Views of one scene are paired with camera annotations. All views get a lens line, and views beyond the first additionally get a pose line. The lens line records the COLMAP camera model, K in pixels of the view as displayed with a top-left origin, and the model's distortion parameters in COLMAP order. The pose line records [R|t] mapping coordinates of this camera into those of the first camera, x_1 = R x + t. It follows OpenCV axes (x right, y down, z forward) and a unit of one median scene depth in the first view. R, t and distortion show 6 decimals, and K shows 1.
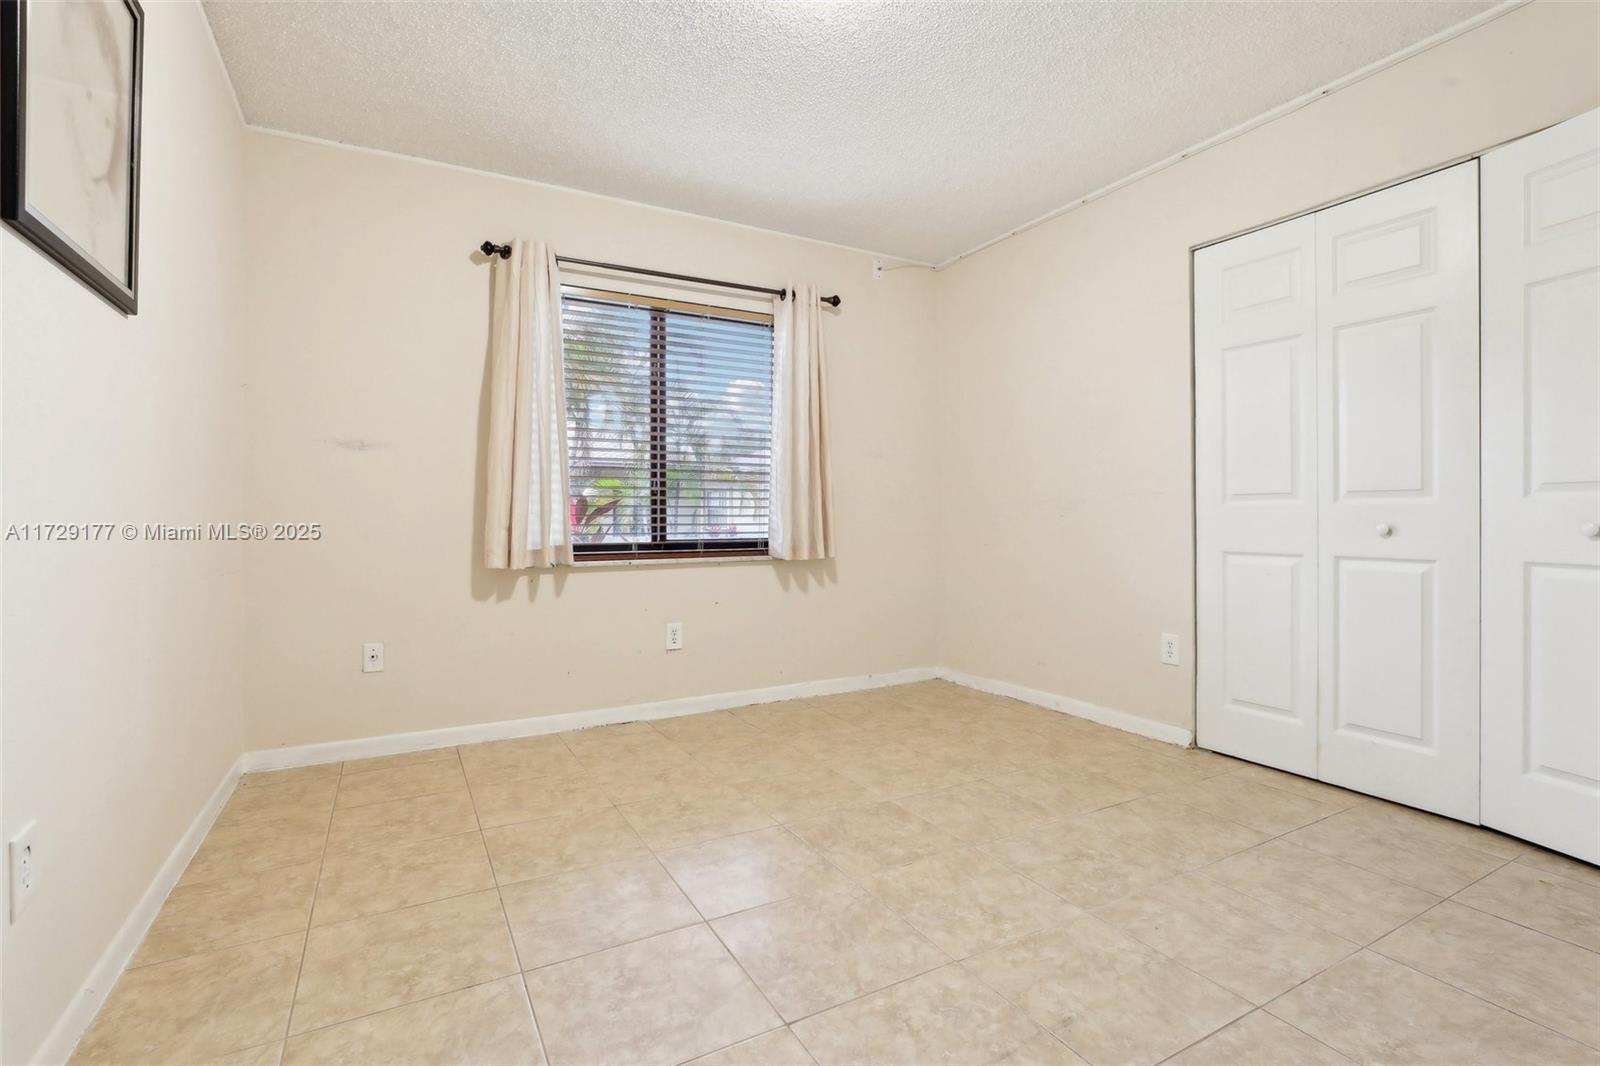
lens RADIAL K [[754.0, 0, 807.0], [0, 754.0, 519.4], [0, 0, 1]] dist [-0.025101, 0.005467]
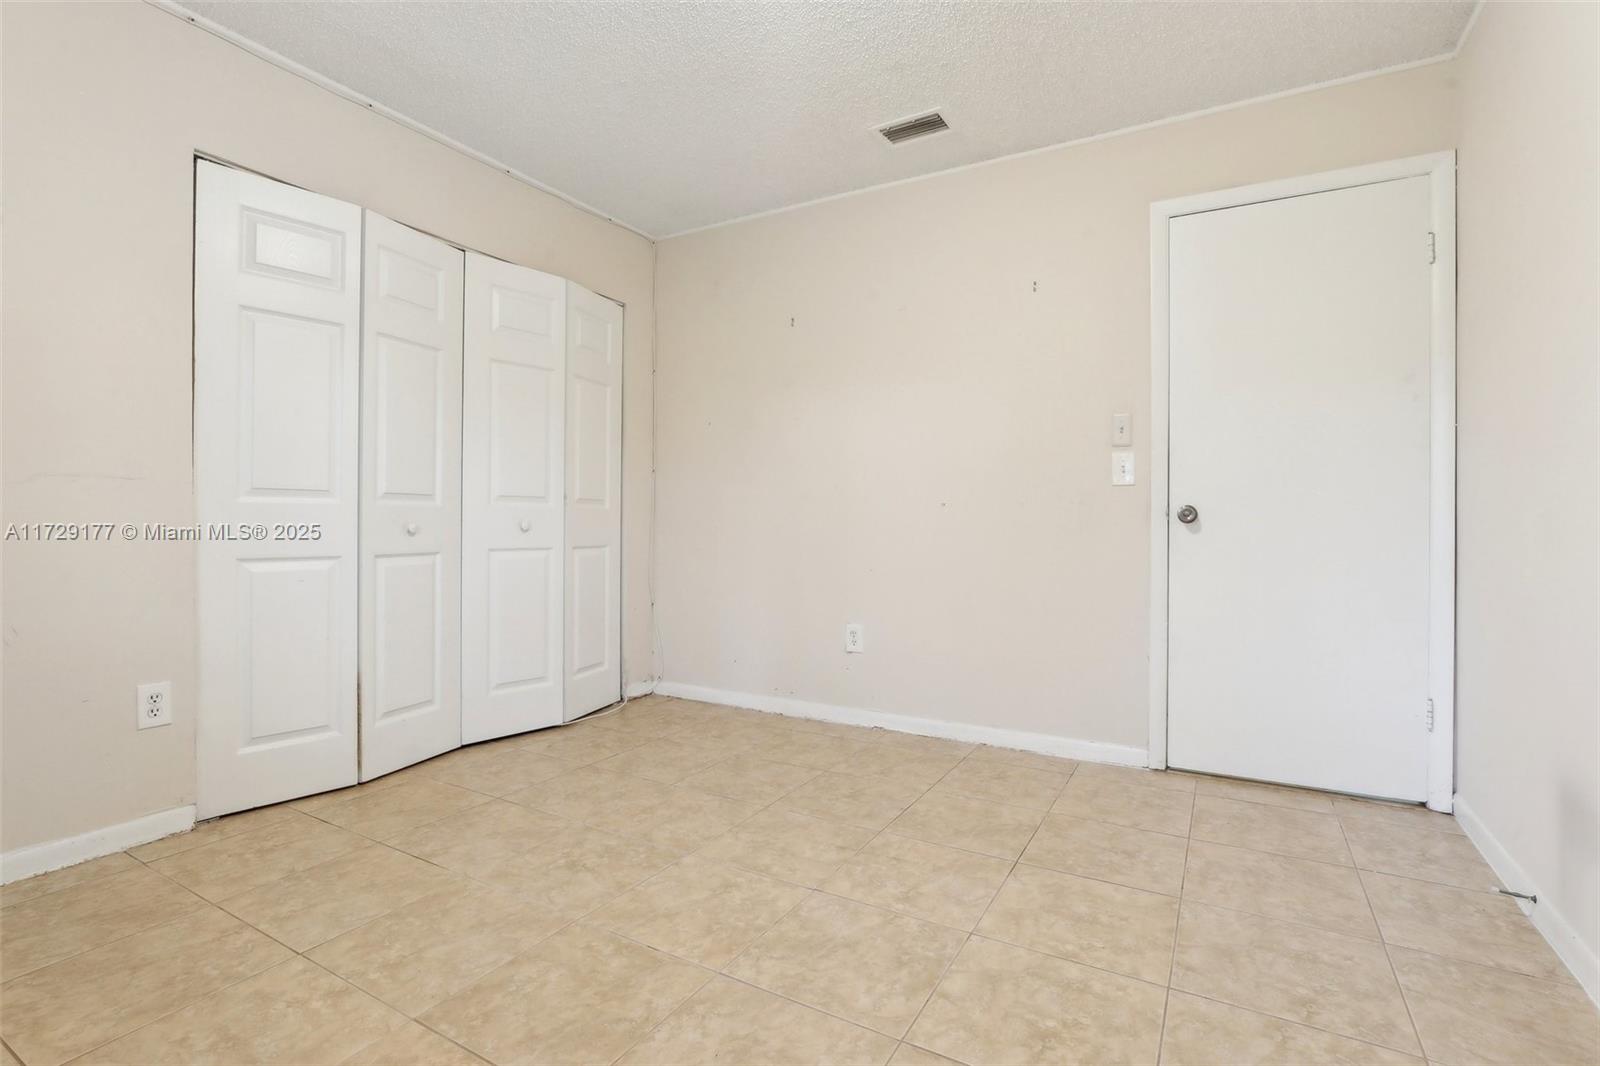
lens RADIAL K [[754.0, 0, 803.8], [0, 754.0, 535.2], [0, 0, 1]] dist [-0.025101, 0.005467]
pose [[-0.522996, -0.014361, 0.852214, -0.616907], [-0.001775, 0.999874, 0.015760, 0.004887], [-0.852334, 0.006730, -0.522955, 1.256734]]
